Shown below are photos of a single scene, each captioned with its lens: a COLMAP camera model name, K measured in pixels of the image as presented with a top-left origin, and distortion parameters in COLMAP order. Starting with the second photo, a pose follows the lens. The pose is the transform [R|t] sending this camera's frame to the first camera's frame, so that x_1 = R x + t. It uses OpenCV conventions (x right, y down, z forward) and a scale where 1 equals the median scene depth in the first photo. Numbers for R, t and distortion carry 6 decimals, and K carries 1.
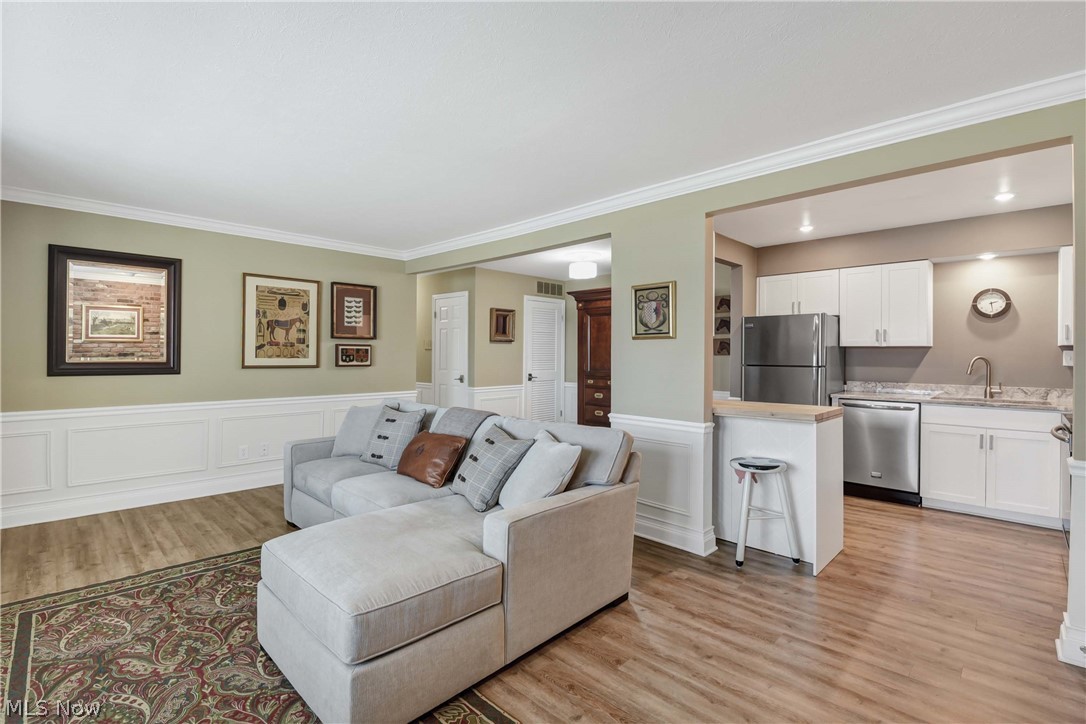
lens RADIAL K [[477.8, 0, 511.7], [0, 477.8, 353.5], [0, 0, 1]] dist [-0.024570, -0.000415]
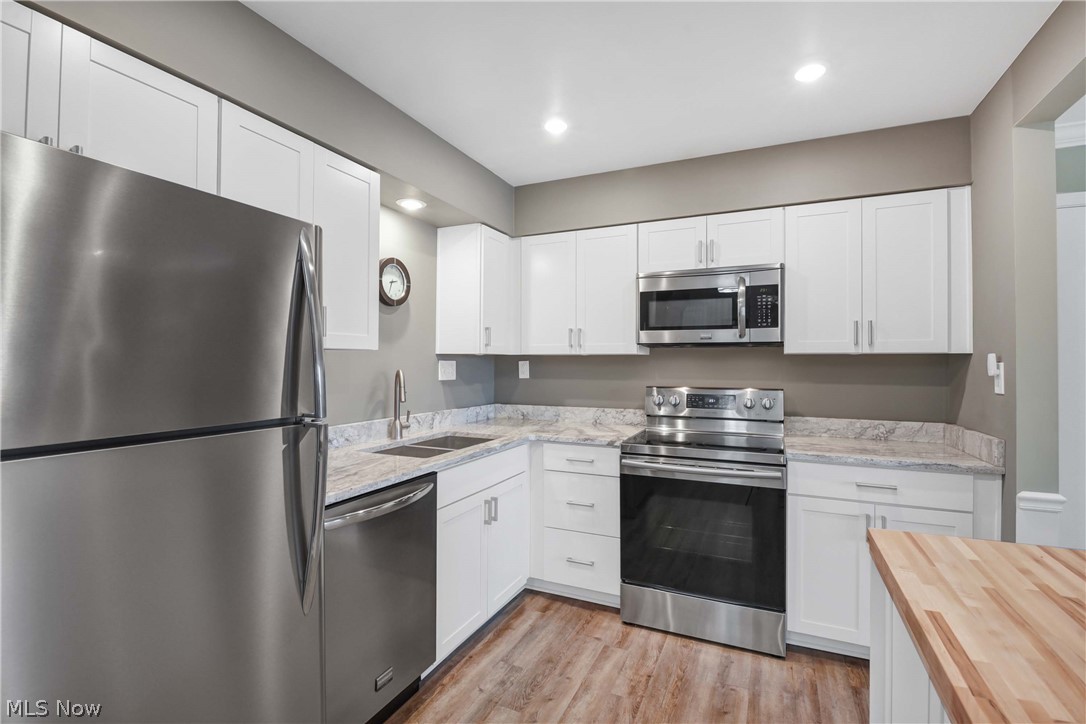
lens RADIAL K [[492.4, 0, 522.4], [0, 492.4, 358.1], [0, 0, 1]] dist [-0.011228, -0.000393]
pose [[-0.386240, -0.000730, 0.922398, 0.267313], [-0.008410, 0.999961, -0.002730, -0.005845], [-0.922360, -0.008812, -0.386231, 0.789893]]
